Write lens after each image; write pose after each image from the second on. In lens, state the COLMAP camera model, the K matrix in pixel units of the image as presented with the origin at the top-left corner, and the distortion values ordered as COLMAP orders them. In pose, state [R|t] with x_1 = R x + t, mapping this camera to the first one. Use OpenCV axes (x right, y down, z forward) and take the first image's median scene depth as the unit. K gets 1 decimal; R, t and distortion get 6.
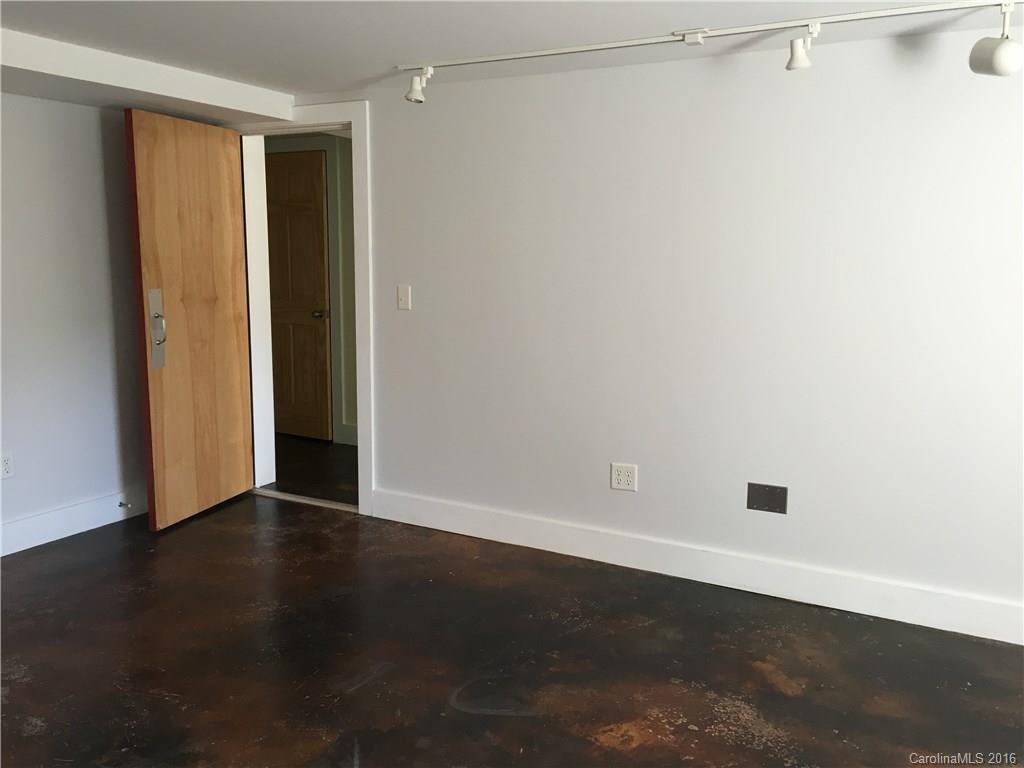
lens RADIAL K [[857.4, 0, 512.0], [0, 857.4, 384.0], [0, 0, 1]] dist [0.010793, 0.002234]
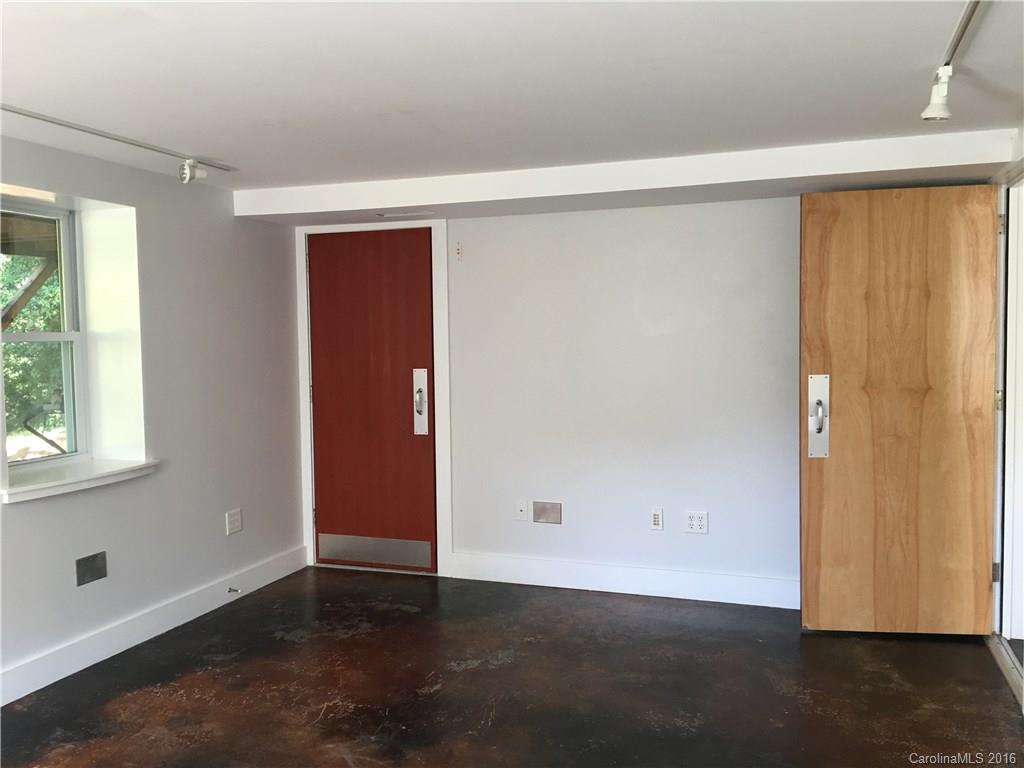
lens RADIAL K [[857.4, 0, 512.0], [0, 857.4, 384.0], [0, 0, 1]] dist [0.010793, 0.002234]
pose [[0.158816, 0.038550, -0.986555, 0.438341], [-0.133995, 0.990834, 0.017146, -0.066059], [0.978173, 0.129470, 0.162525, 0.478942]]
